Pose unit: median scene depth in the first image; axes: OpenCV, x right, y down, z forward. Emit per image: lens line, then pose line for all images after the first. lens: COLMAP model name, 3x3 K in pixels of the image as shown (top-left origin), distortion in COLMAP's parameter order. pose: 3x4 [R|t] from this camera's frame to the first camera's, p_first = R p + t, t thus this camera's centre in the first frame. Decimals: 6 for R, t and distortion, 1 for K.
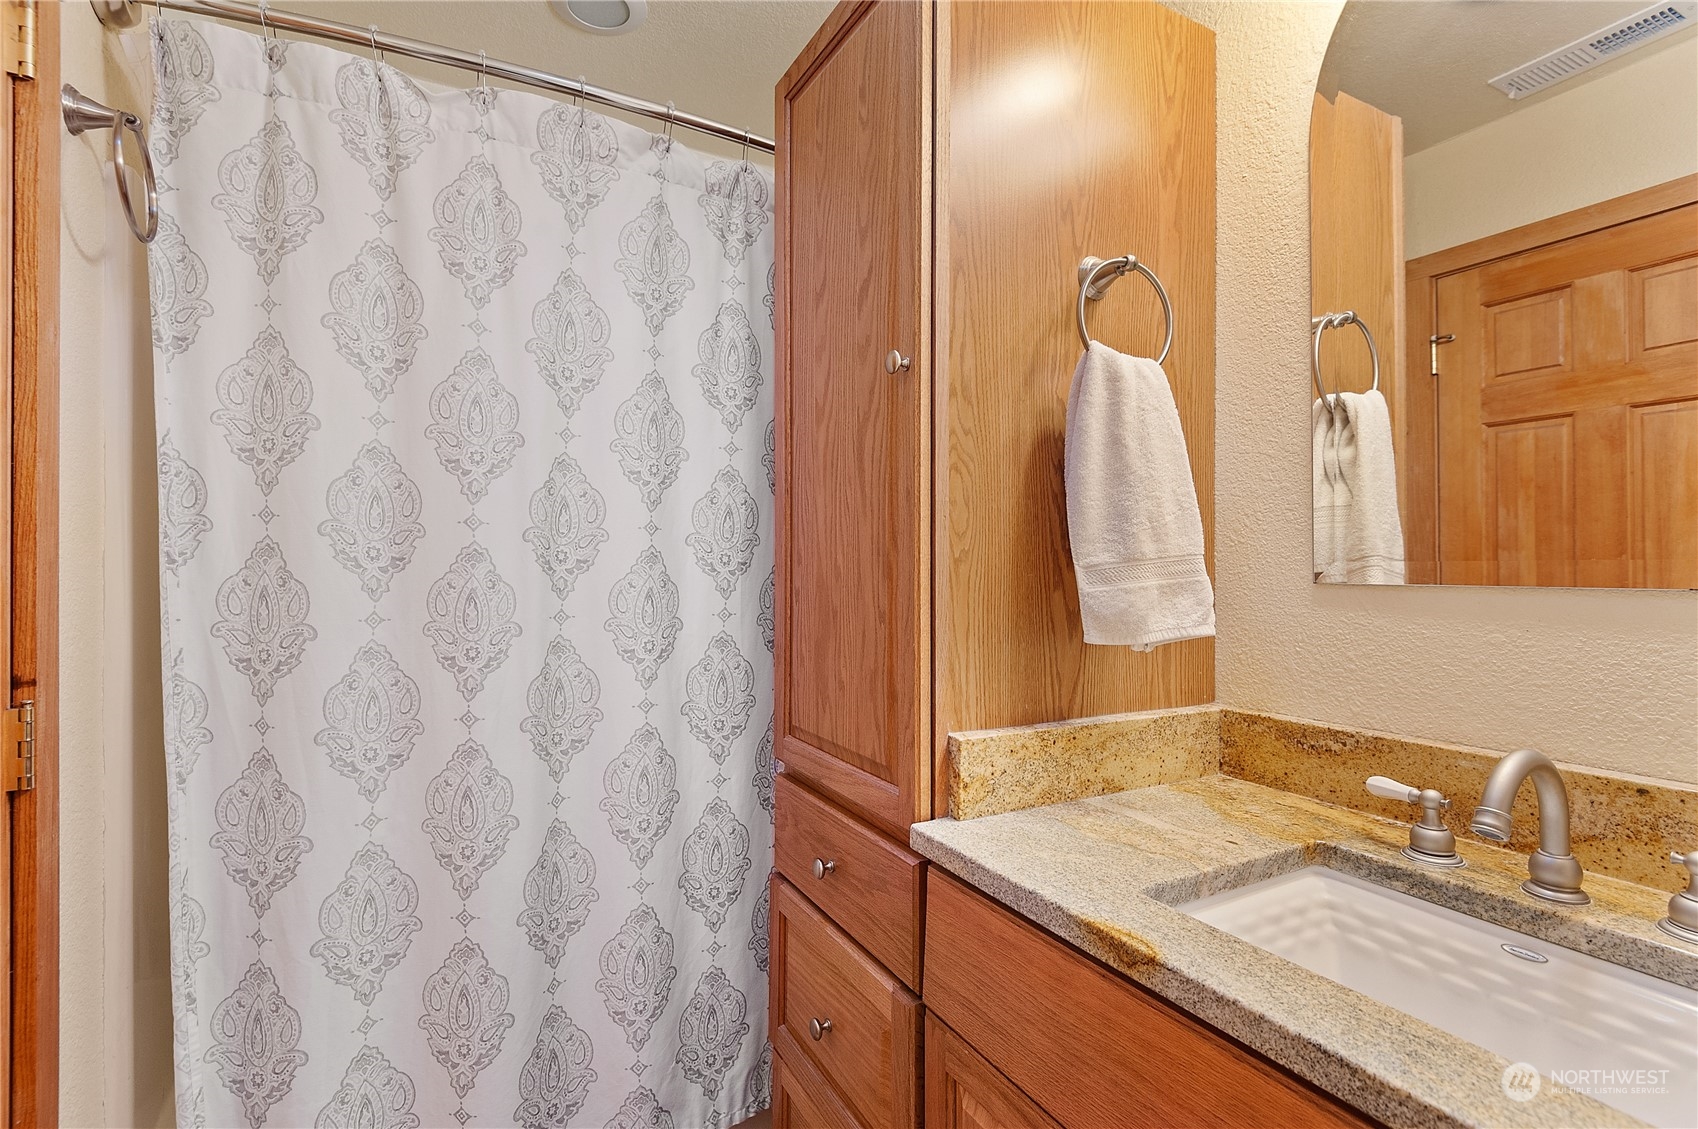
lens RADIAL K [[792.3, 0, 857.5], [0, 792.3, 566.2], [0, 0, 1]] dist [0.014477, -0.001300]
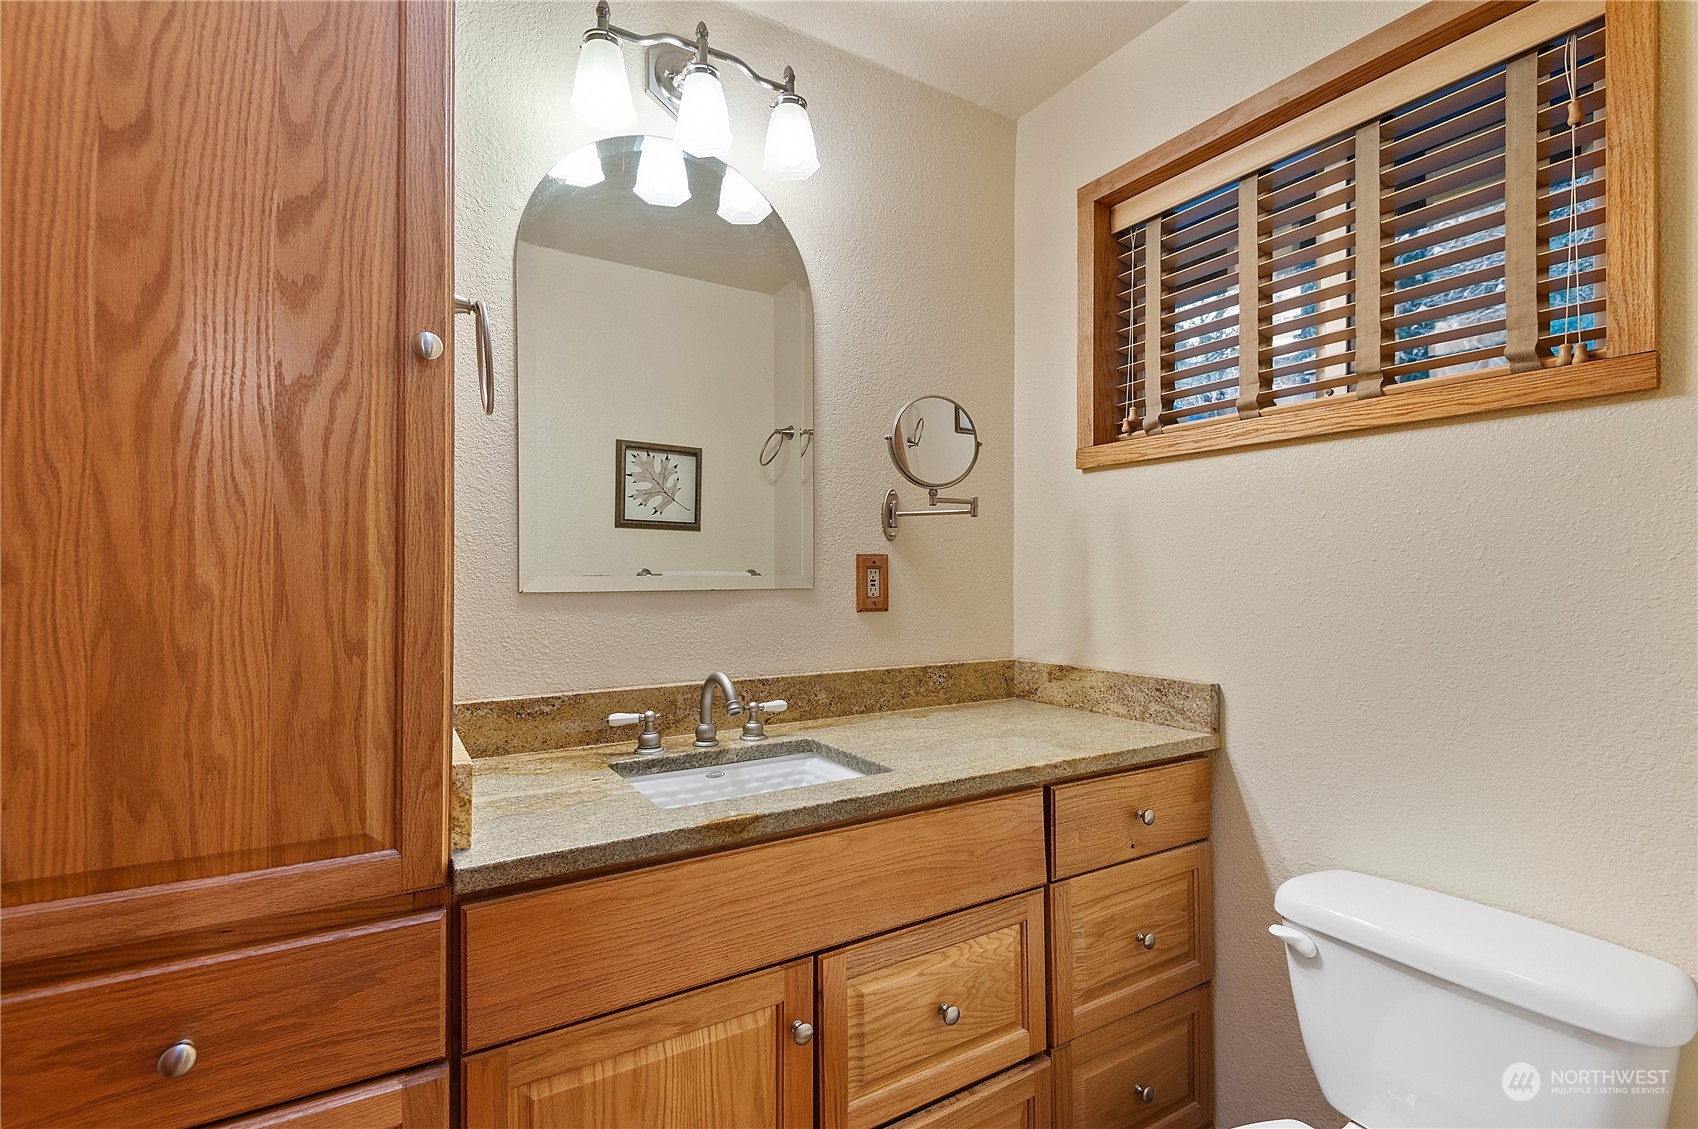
lens RADIAL K [[787.0, 0, 843.3], [0, 787.0, 580.4], [0, 0, 1]] dist [0.012679, -0.001046]
pose [[-0.050354, -0.013762, 0.998637, -0.837473], [-0.000156, 0.999905, 0.013772, -0.015802], [-0.998731, 0.000538, -0.050351, 0.592463]]
